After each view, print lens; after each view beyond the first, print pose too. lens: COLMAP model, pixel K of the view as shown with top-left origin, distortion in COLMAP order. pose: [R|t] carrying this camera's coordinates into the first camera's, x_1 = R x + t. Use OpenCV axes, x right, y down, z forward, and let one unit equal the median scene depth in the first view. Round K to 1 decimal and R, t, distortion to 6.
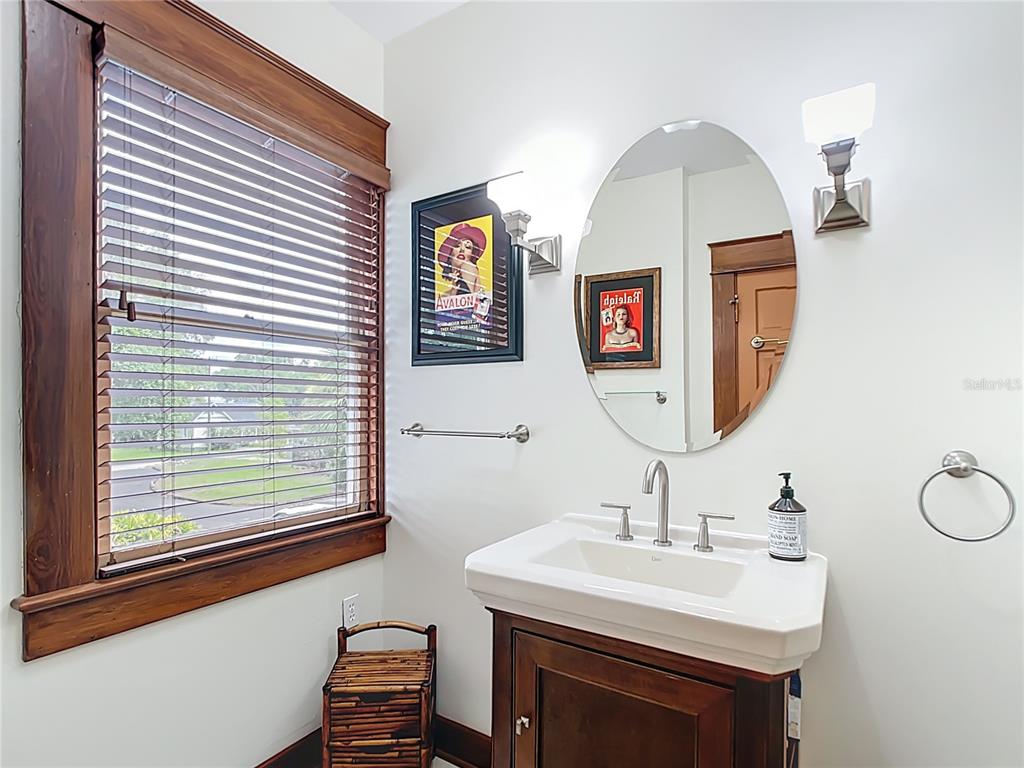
lens RADIAL K [[525.0, 0, 516.6], [0, 525.0, 390.0], [0, 0, 1]] dist [-0.025501, 0.004289]
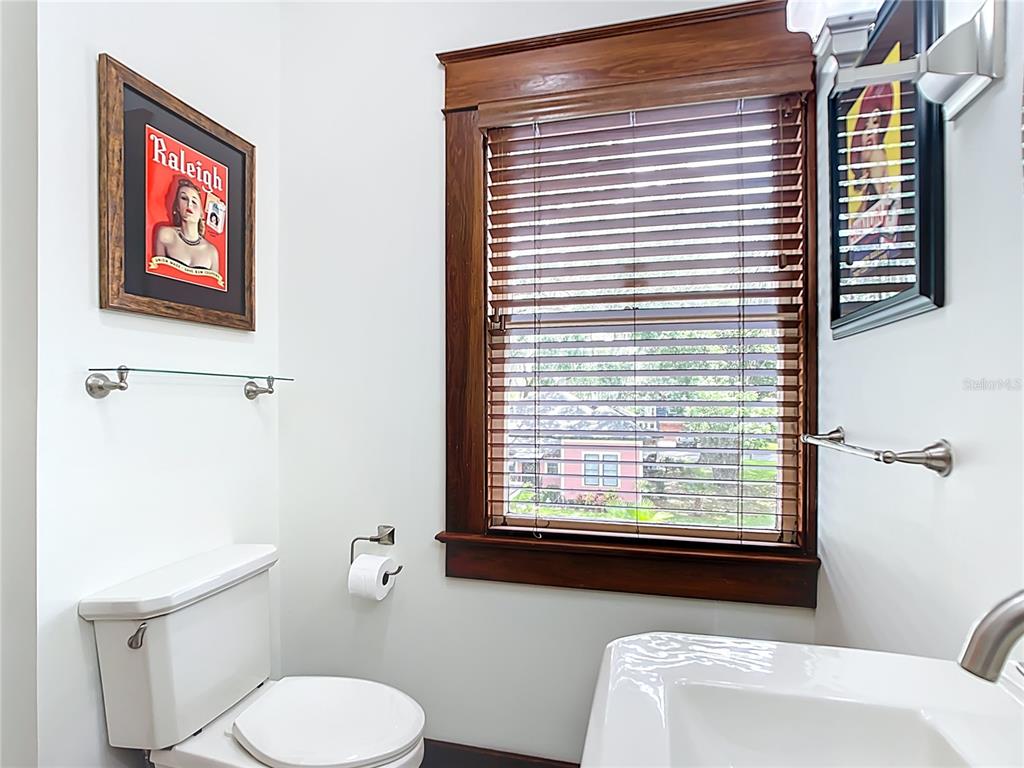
lens RADIAL K [[525.0, 0, 516.2], [0, 525.0, 393.7], [0, 0, 1]] dist [-0.025501, 0.004289]
pose [[0.316316, -0.011710, -0.948582, 0.339630], [0.025566, 0.999666, -0.003816, 0.016551], [0.948309, -0.023044, 0.316509, 0.484823]]
